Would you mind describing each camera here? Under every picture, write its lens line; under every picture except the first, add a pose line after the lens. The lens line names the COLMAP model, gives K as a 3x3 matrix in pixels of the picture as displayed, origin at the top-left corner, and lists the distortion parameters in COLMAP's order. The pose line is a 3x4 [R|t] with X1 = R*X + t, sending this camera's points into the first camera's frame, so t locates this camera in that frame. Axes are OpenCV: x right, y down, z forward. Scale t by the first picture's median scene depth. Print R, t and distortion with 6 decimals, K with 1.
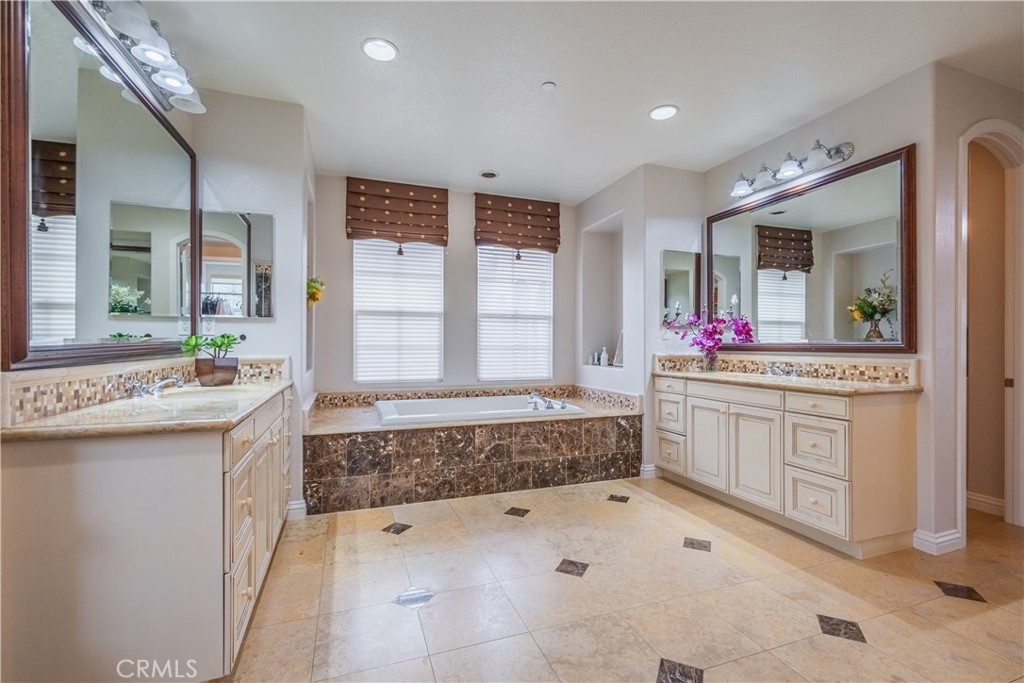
lens RADIAL K [[451.6, 0, 524.4], [0, 451.6, 338.5], [0, 0, 1]] dist [0.000955, -0.001394]
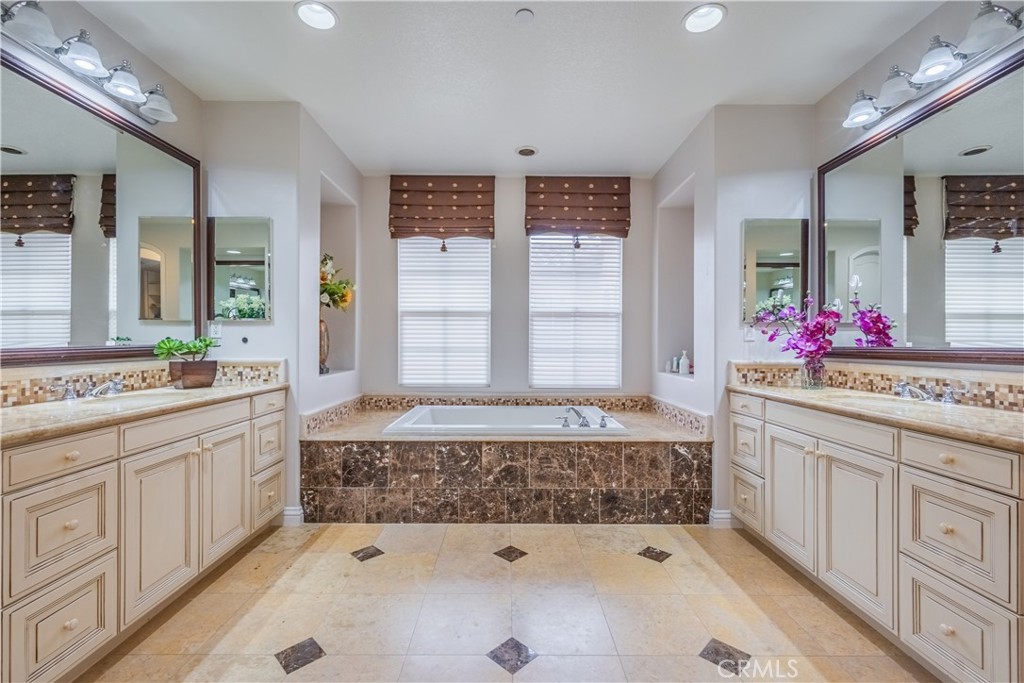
lens RADIAL K [[451.6, 0, 513.2], [0, 451.6, 339.8], [0, 0, 1]] dist [0.000955, -0.001394]
pose [[0.937735, -0.001372, -0.347348, 0.216753], [0.002558, 0.999992, 0.002957, -0.003594], [0.347341, -0.003662, 0.937732, 0.188428]]
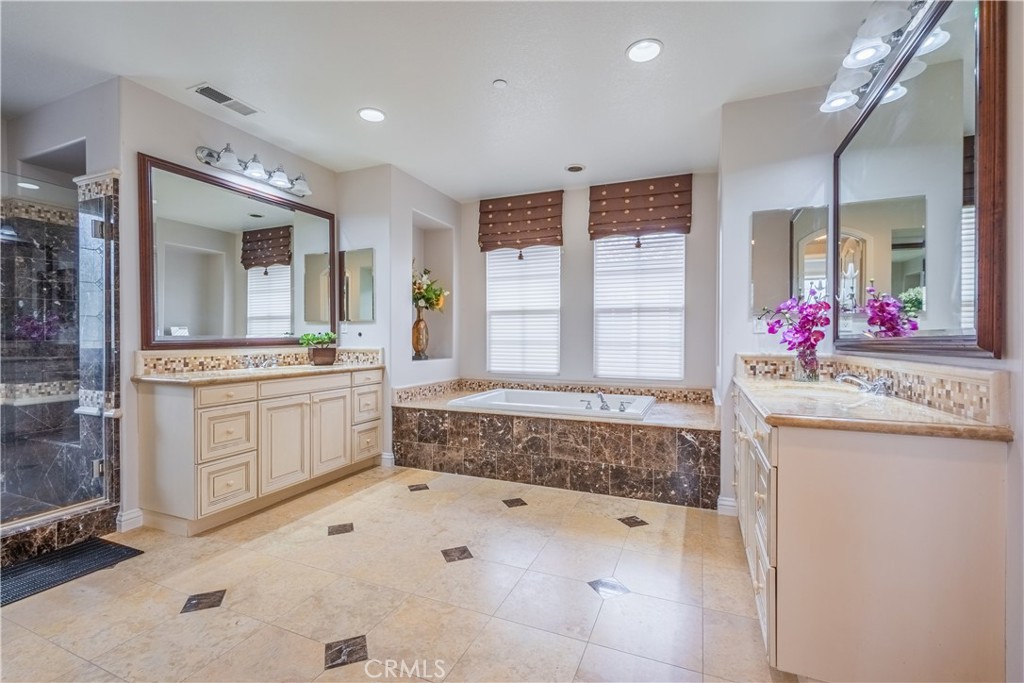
lens RADIAL K [[451.6, 0, 513.8], [0, 451.6, 336.9], [0, 0, 1]] dist [0.000955, -0.001394]
pose [[0.728341, -0.002539, -0.685210, 0.546361], [0.005636, 0.999982, 0.002285, 0.003616], [0.685191, -0.005526, 0.728342, 0.200485]]
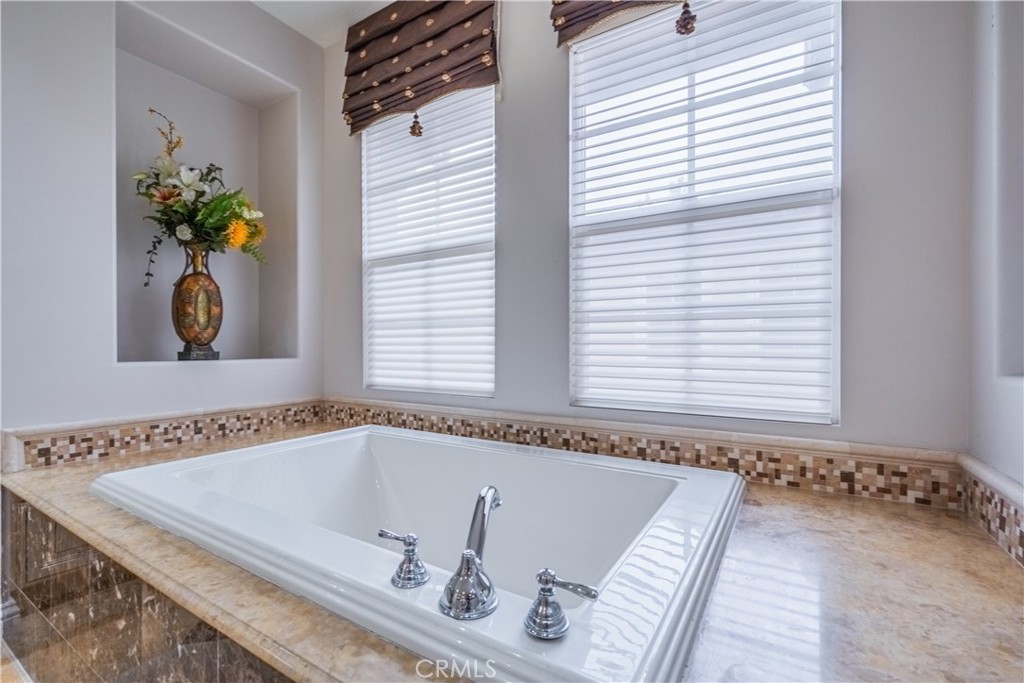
lens RADIAL K [[451.6, 0, 515.9], [0, 451.6, 345.0], [0, 0, 1]] dist [0.000955, -0.001394]
pose [[0.594689, -0.006638, -0.803929, 0.212893], [0.012760, 0.999918, 0.001182, 0.052334], [0.803855, -0.010961, 0.594725, 0.907763]]
